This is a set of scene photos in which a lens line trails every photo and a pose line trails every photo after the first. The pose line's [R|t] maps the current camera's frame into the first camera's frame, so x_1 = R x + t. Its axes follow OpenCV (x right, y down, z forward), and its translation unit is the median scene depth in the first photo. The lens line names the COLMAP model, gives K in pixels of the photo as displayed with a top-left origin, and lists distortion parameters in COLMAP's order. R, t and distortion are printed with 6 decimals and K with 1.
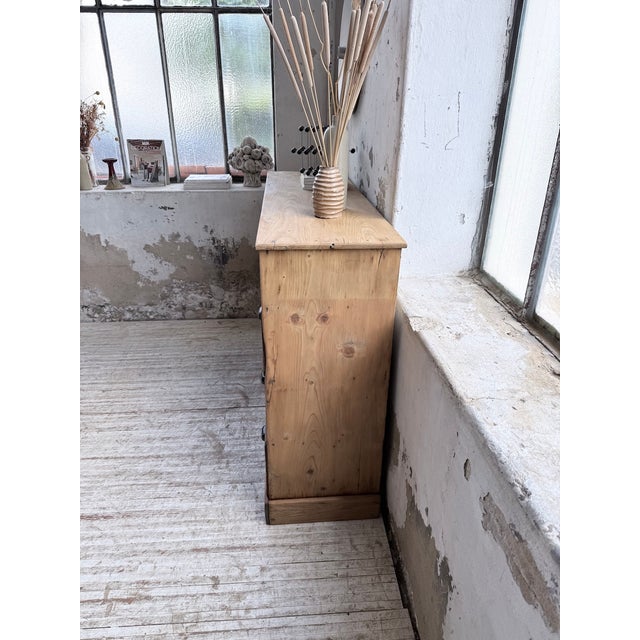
lens RADIAL K [[450.0, 0, 317.1], [0, 450.0, 322.2], [0, 0, 1]] dist [0.078914, -0.124568]
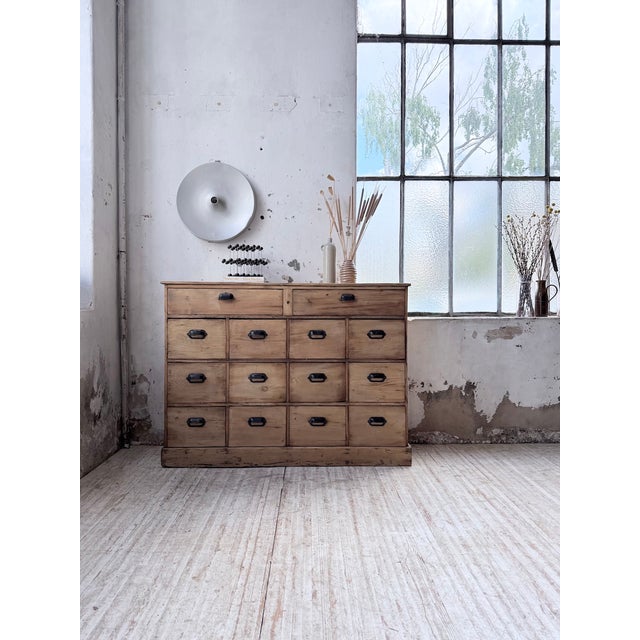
lens RADIAL K [[458.2, 0, 318.7], [0, 458.2, 318.6], [0, 0, 1]] dist [0.125876, -0.253180]
pose [[0.046358, -0.016524, 0.998788, -1.787088], [0.429922, 0.902852, -0.005018, -0.149812], [-0.901675, 0.429634, 0.048959, 1.031520]]
